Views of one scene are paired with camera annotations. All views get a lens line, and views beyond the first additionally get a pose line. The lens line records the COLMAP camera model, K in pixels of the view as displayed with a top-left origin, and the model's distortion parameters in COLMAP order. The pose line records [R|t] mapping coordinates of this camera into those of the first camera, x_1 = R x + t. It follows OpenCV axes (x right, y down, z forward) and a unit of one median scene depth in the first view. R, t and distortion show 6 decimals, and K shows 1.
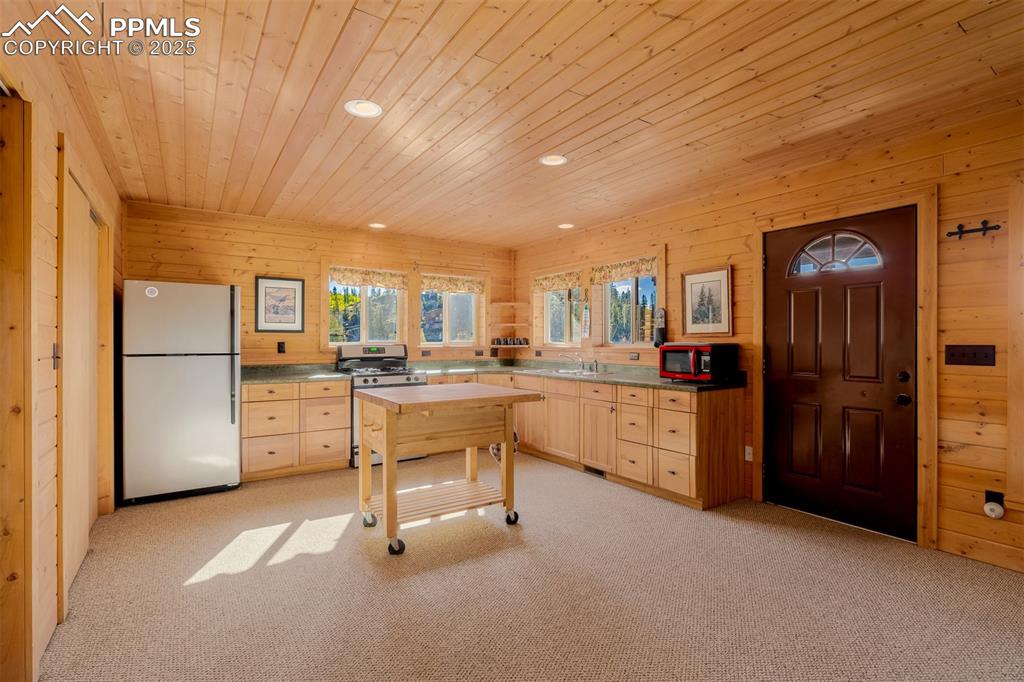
lens RADIAL K [[474.9, 0, 512.9], [0, 474.9, 342.7], [0, 0, 1]] dist [-0.005597, 0.000474]
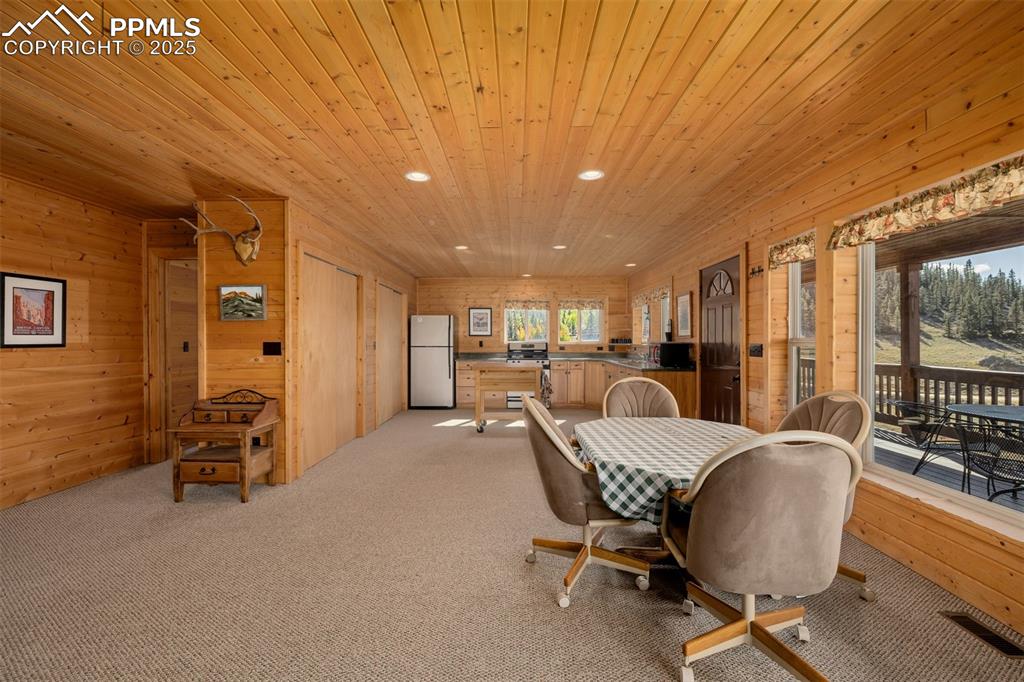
lens RADIAL K [[434.4, 0, 511.2], [0, 434.4, 339.0], [0, 0, 1]] dist [0.004294, -0.001101]
pose [[0.814707, -0.001575, -0.579870, 0.727717], [-0.001472, 0.999987, -0.004785, -0.001745], [0.579870, 0.004751, 0.814695, -0.421884]]
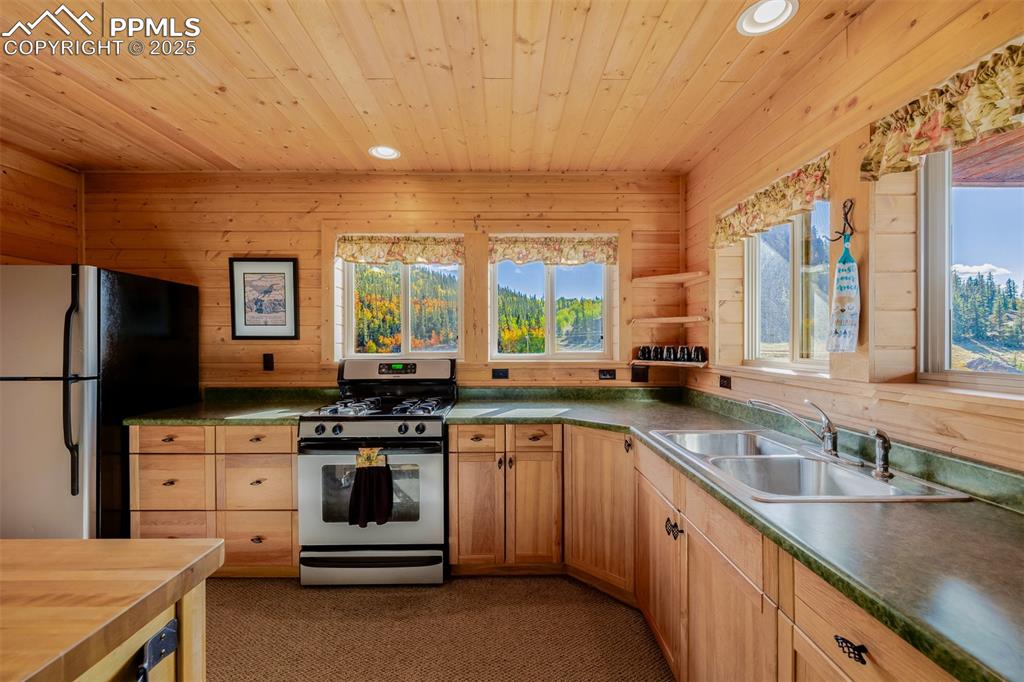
lens RADIAL K [[434.4, 0, 508.5], [0, 434.4, 340.2], [0, 0, 1]] dist [0.004294, -0.001101]
pose [[0.828196, -0.002097, -0.560435, 0.160889], [-0.001418, 0.999982, -0.005836, -0.019895], [0.560437, 0.005628, 0.828178, 0.775552]]
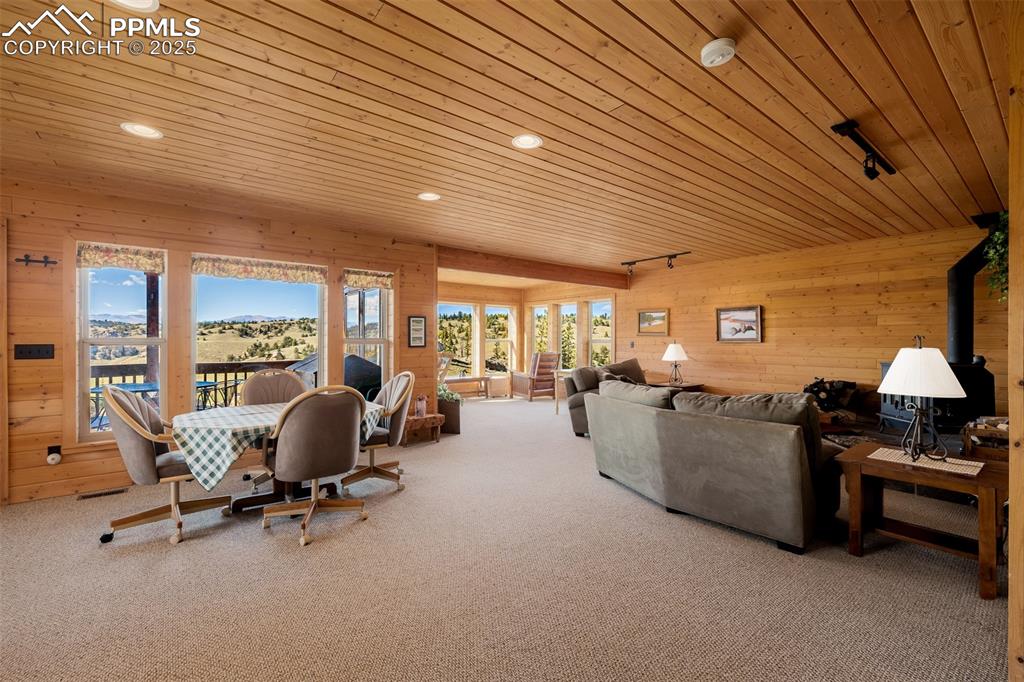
lens RADIAL K [[434.4, 0, 511.3], [0, 434.4, 341.1], [0, 0, 1]] dist [0.004294, -0.001101]
pose [[-0.068309, -0.004078, 0.997656, -0.246378], [0.002818, 0.999987, 0.004281, -0.003700], [-0.997660, 0.003104, -0.068297, -0.184896]]
